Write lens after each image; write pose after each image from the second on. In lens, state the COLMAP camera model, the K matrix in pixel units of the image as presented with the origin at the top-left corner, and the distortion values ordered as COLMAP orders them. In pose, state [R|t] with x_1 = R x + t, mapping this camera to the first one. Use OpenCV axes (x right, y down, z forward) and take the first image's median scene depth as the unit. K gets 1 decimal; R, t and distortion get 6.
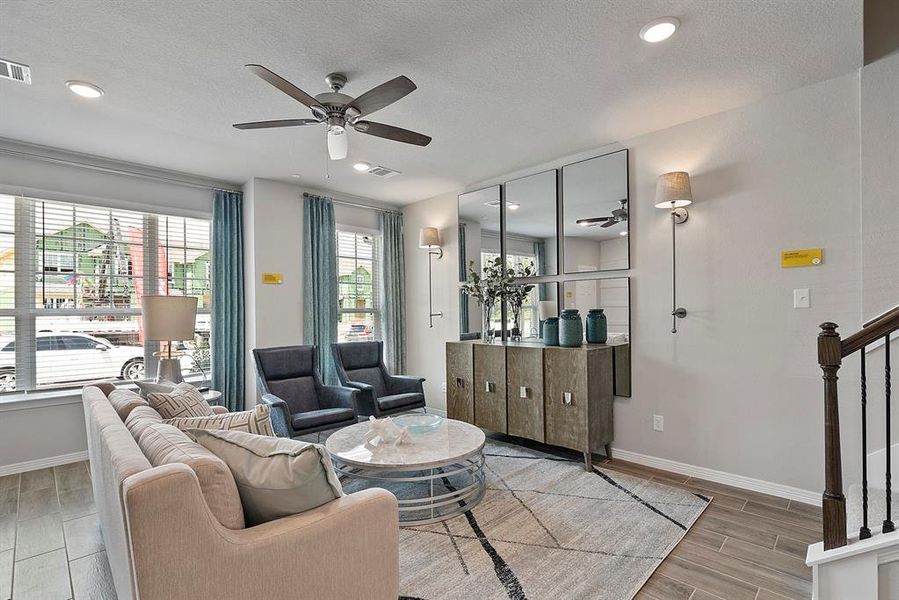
lens RADIAL K [[421.1, 0, 450.1], [0, 421.1, 306.2], [0, 0, 1]] dist [-0.001751, -0.000070]
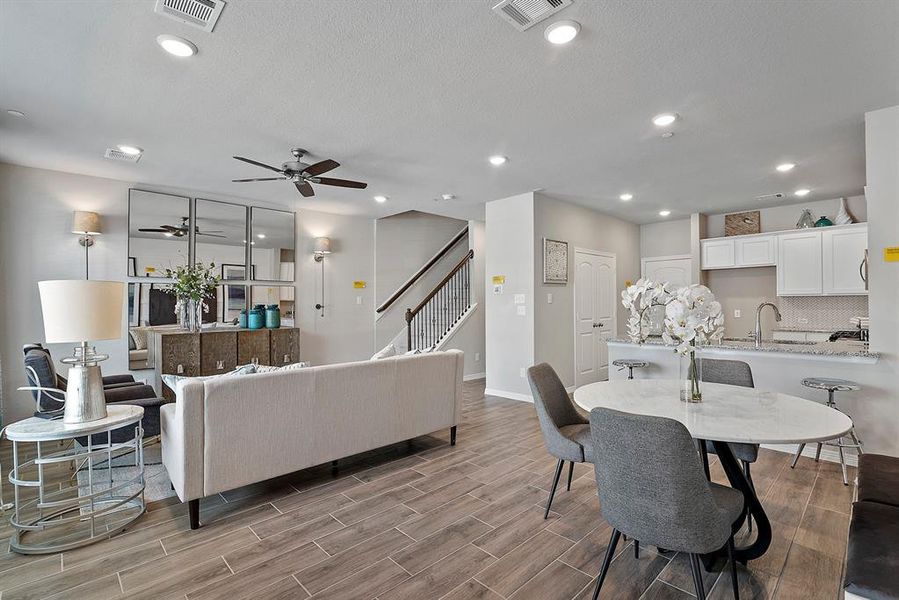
lens RADIAL K [[421.1, 0, 449.6], [0, 421.1, 300.8], [0, 0, 1]] dist [-0.001751, -0.000070]
pose [[0.018744, 0.019969, 0.999625, -1.632581], [-0.004840, 0.999791, -0.019881, 0.028269], [-0.999813, -0.004466, 0.018837, 0.404325]]
